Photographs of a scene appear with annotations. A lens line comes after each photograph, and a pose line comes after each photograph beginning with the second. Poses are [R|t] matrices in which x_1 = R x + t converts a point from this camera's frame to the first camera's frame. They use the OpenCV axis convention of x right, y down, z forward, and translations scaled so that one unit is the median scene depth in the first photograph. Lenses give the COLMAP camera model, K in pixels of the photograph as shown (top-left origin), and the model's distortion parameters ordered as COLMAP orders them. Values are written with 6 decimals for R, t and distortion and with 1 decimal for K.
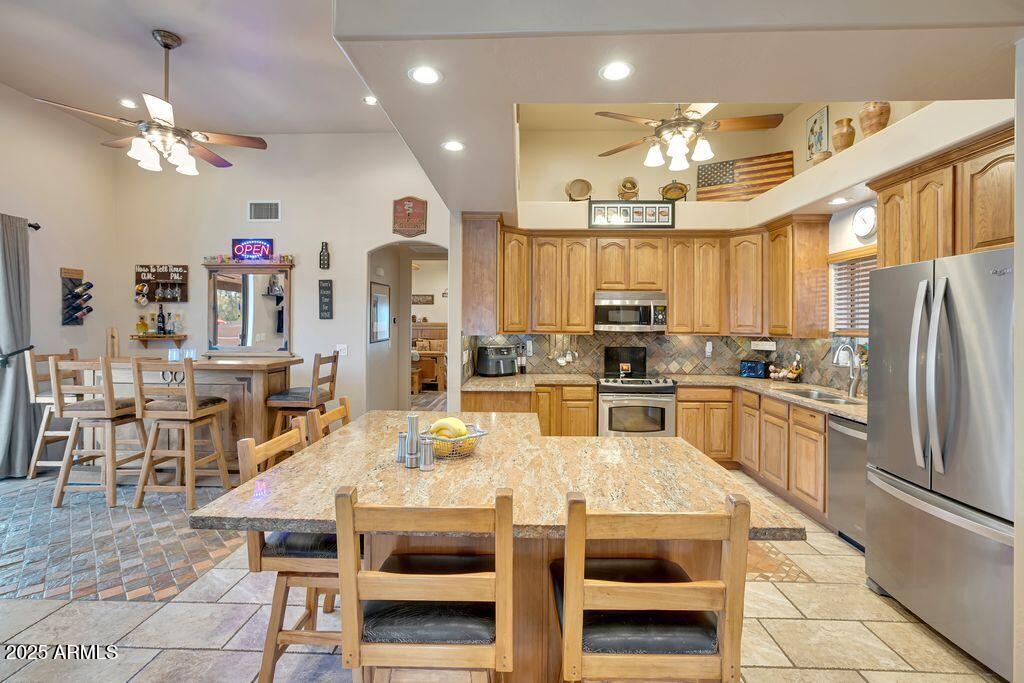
lens RADIAL K [[470.0, 0, 507.6], [0, 470.0, 325.9], [0, 0, 1]] dist [-0.020519, 0.015596]
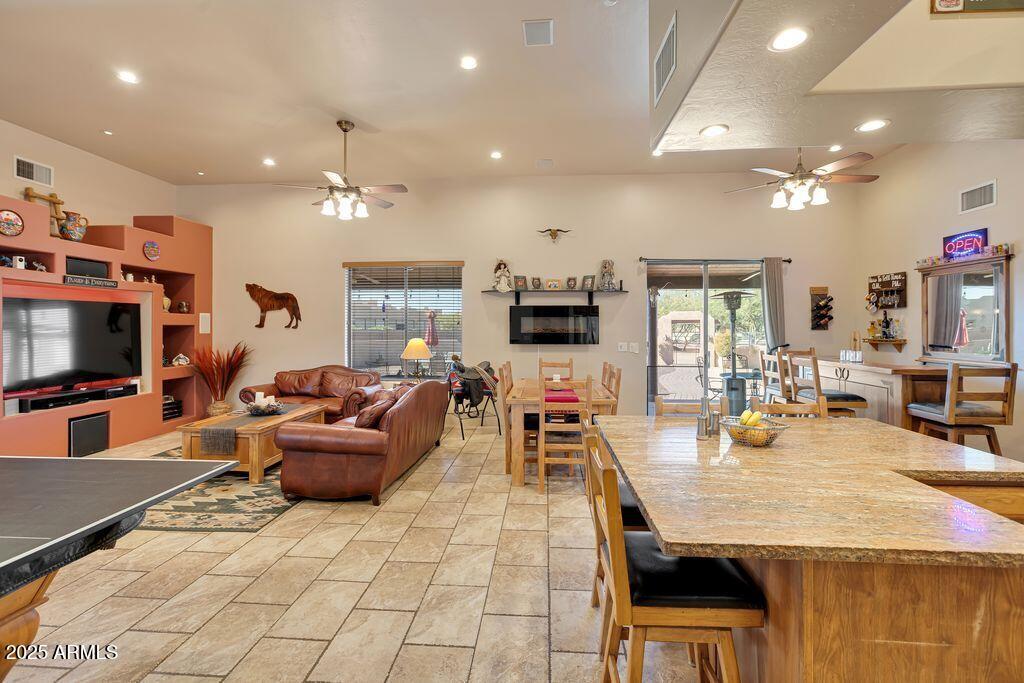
lens RADIAL K [[470.0, 0, 507.6], [0, 470.0, 325.9], [0, 0, 1]] dist [-0.020519, 0.015596]
pose [[-0.049129, -0.007945, -0.998761, 0.388311], [-0.004089, 0.999962, -0.007753, 0.001378], [0.998784, 0.003703, -0.049159, 0.176272]]
